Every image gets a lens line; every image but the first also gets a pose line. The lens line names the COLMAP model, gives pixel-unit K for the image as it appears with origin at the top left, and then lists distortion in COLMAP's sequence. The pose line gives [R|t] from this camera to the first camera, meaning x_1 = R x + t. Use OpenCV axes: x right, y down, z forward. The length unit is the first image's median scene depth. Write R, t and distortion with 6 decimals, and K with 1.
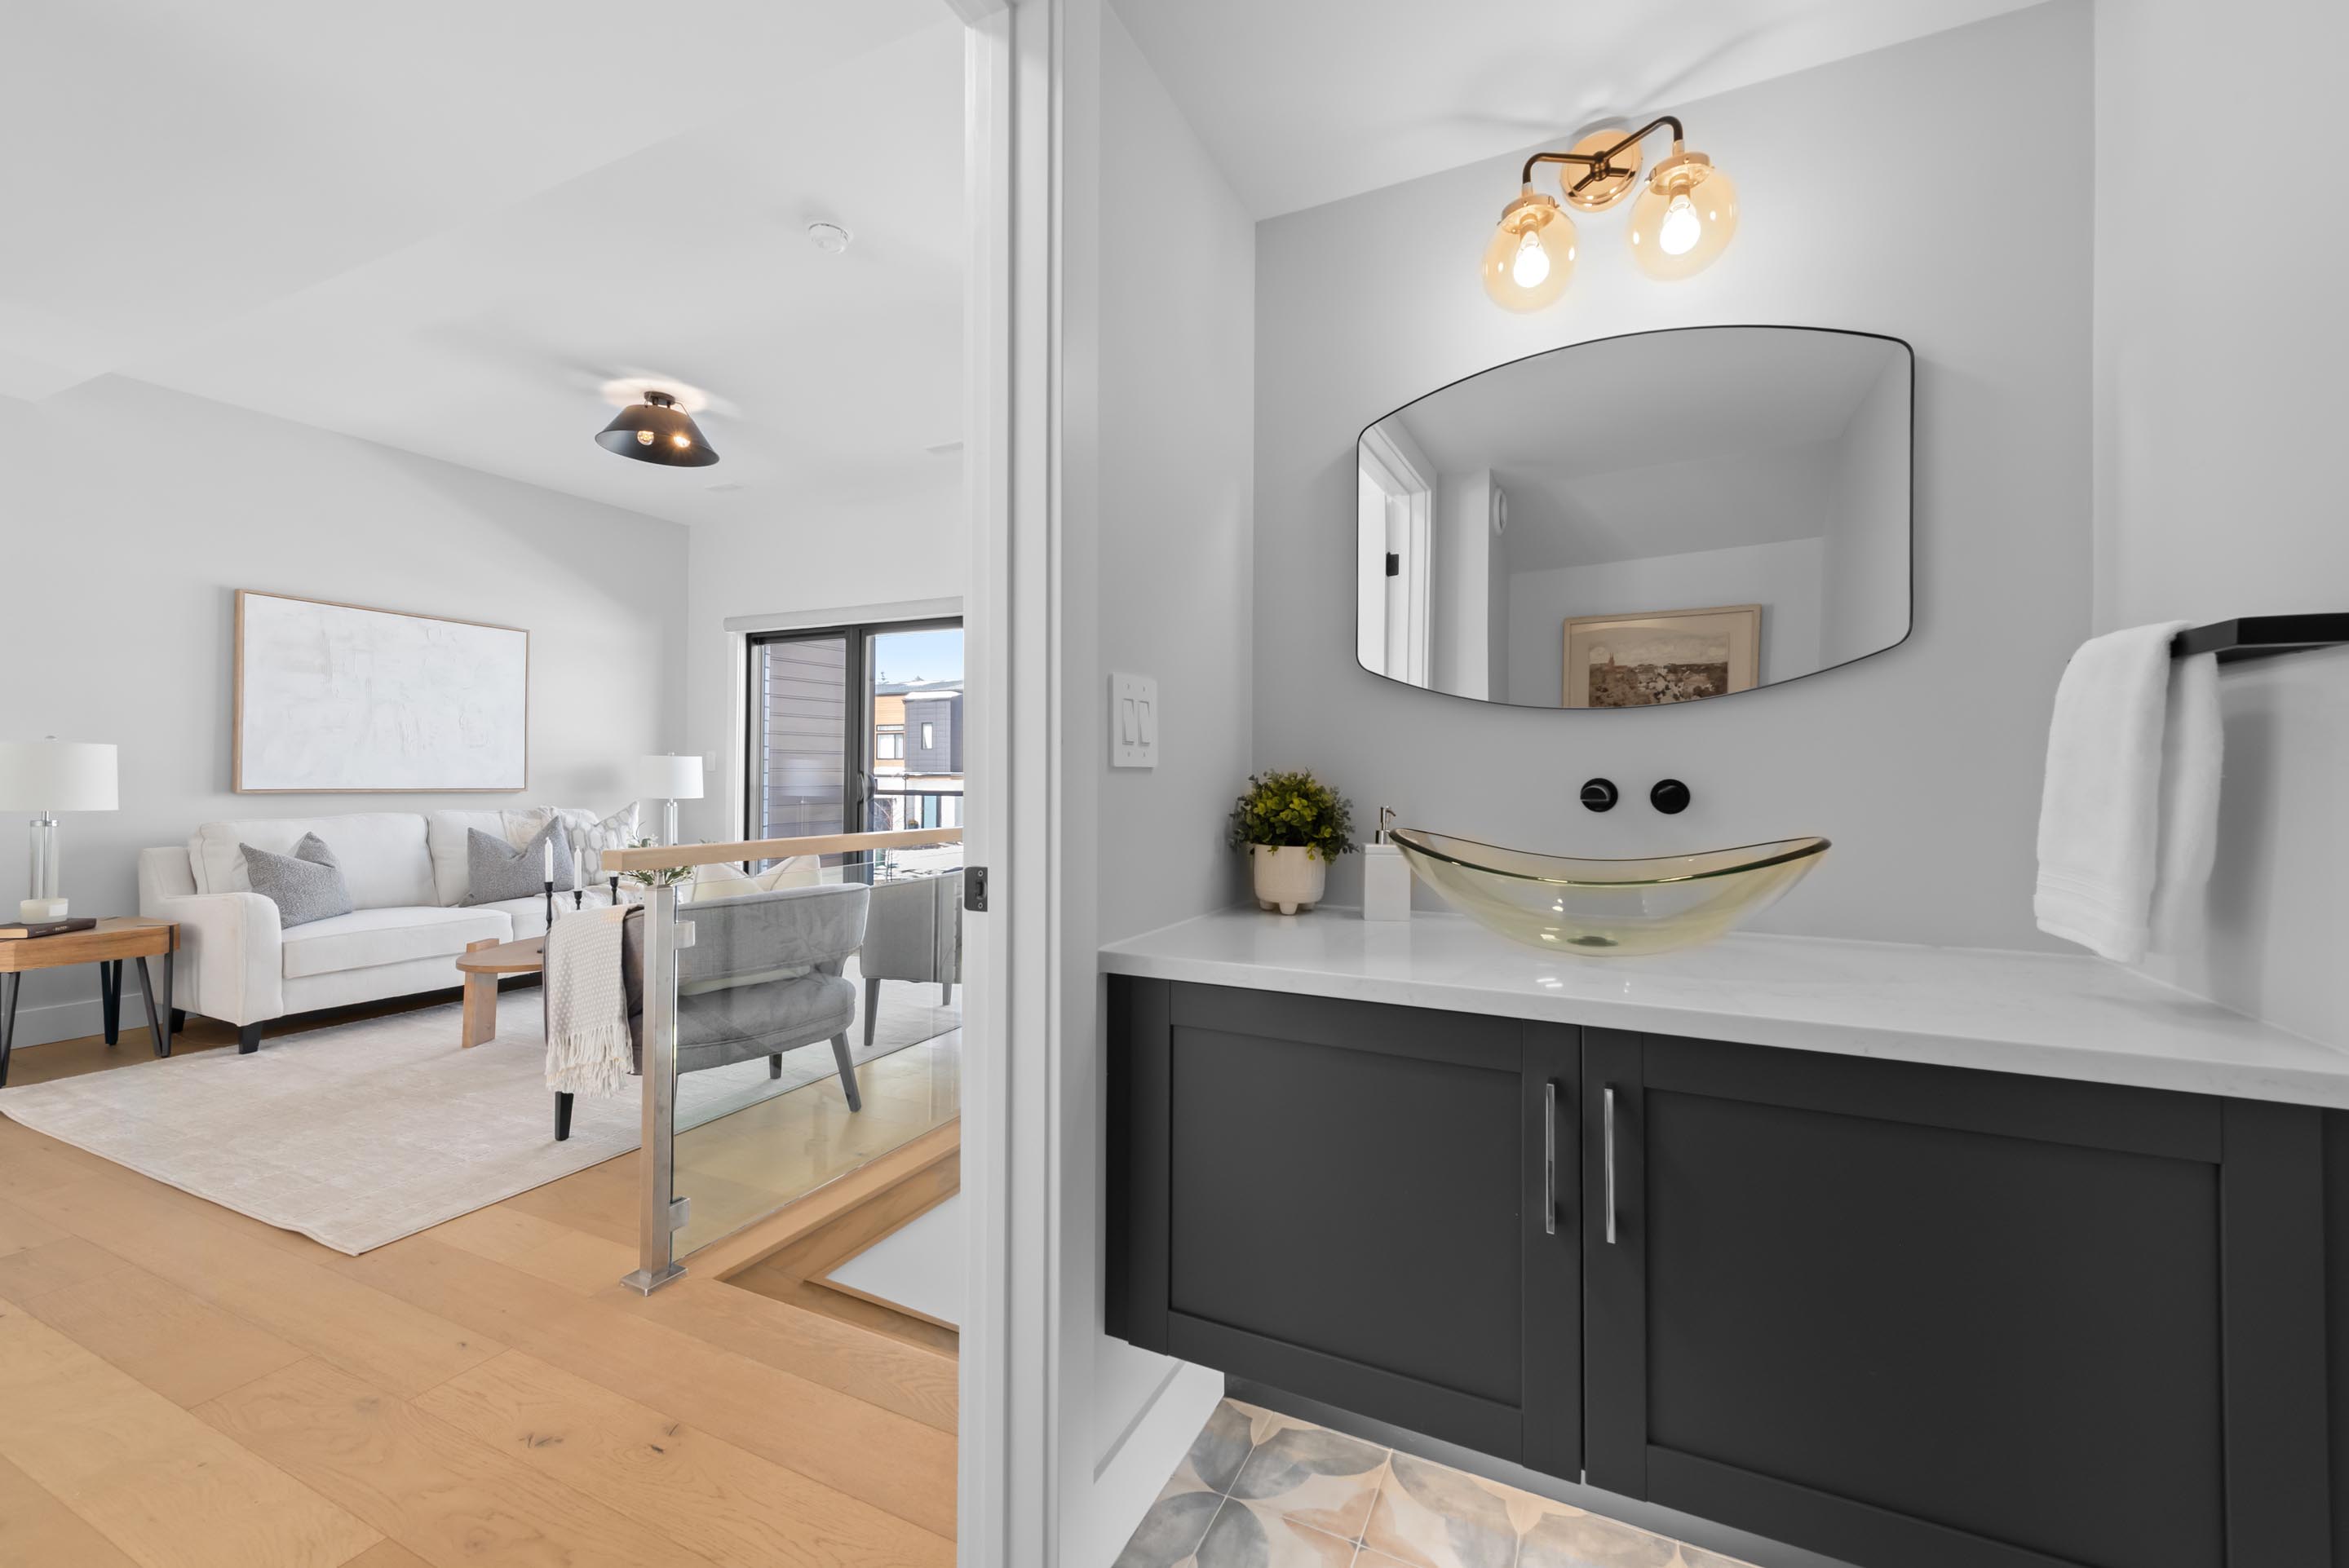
lens RADIAL K [[936.7, 0, 1164.1], [0, 936.7, 770.1], [0, 0, 1]] dist [0.000672, -0.000196]
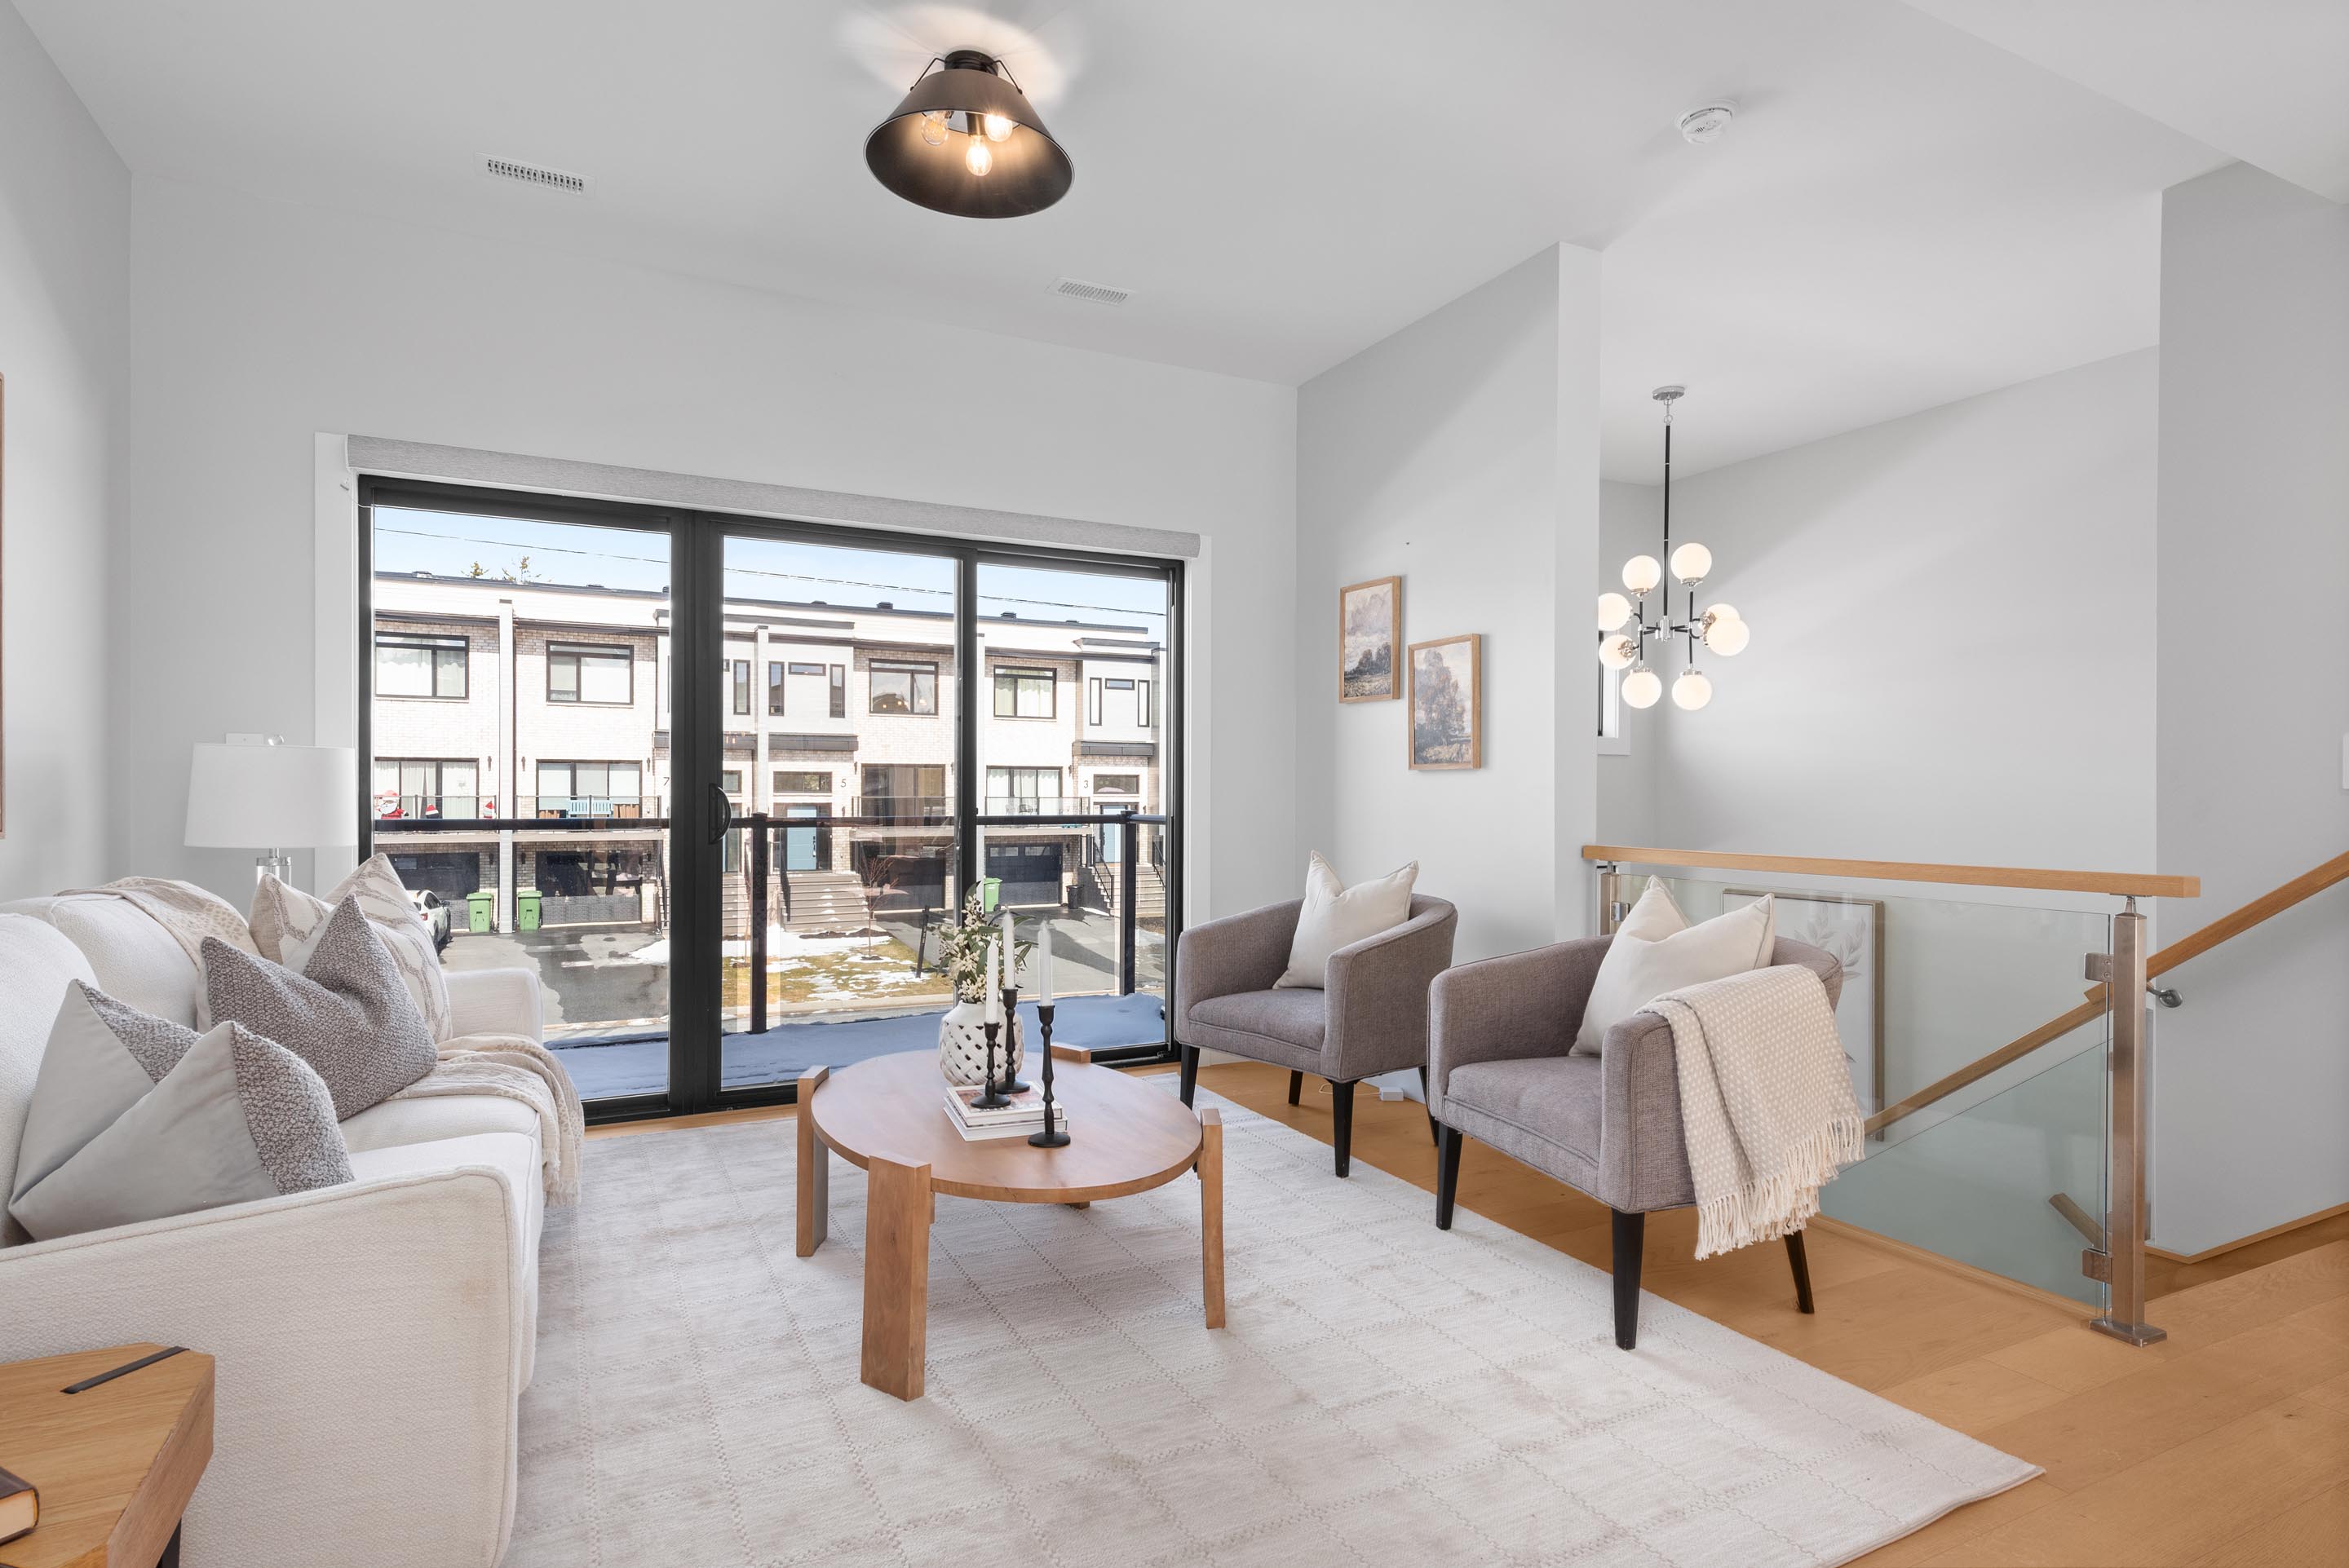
lens RADIAL K [[1231.3, 0, 1179.9], [0, 1231.3, 799.6], [0, 0, 1]] dist [0.007242, 0.000077]
pose [[0.607997, -0.006156, 0.793916, -0.993362], [-0.006786, 0.999893, 0.012950, -0.000681], [-0.793910, -0.013261, 0.607890, 0.473599]]
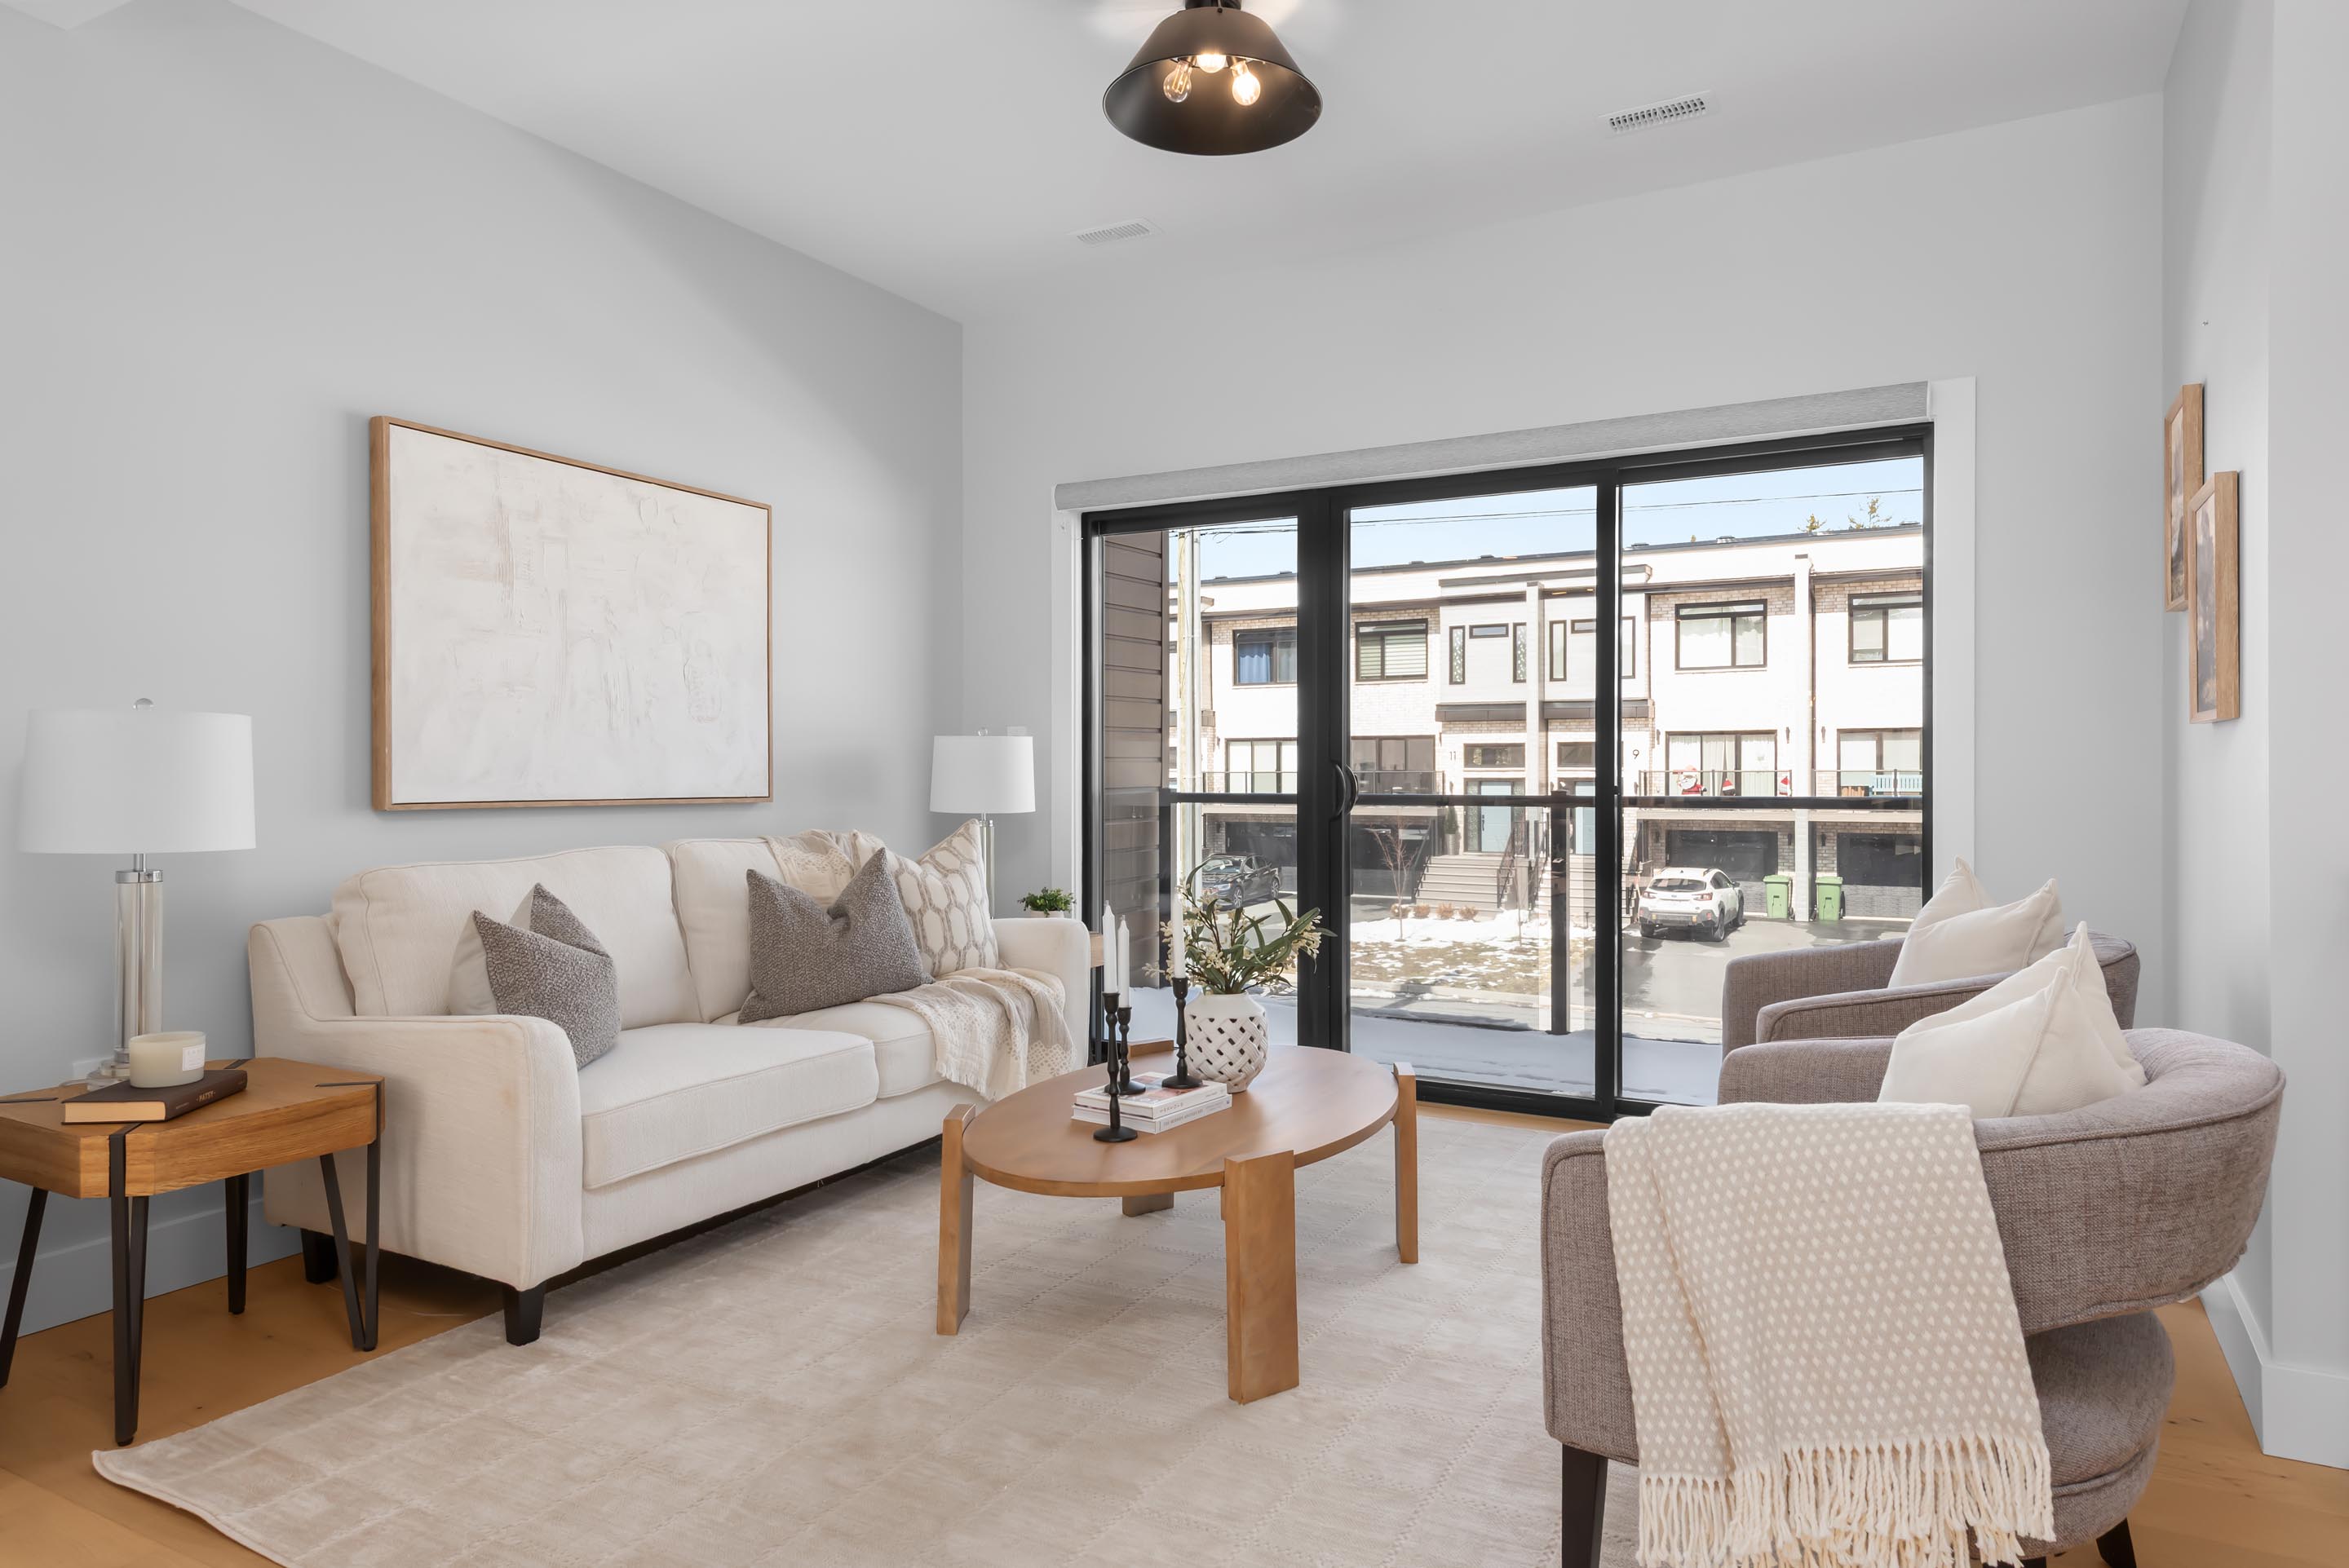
lens RADIAL K [[1412.3, 0, 1158.8], [0, 1412.3, 771.0], [0, 0, 1]] dist [-0.000644, -0.001044]
pose [[0.997670, -0.008058, -0.067753, -0.506765], [0.008728, 0.999916, 0.009612, -0.000796], [0.067670, -0.010181, 0.997656, 0.246144]]
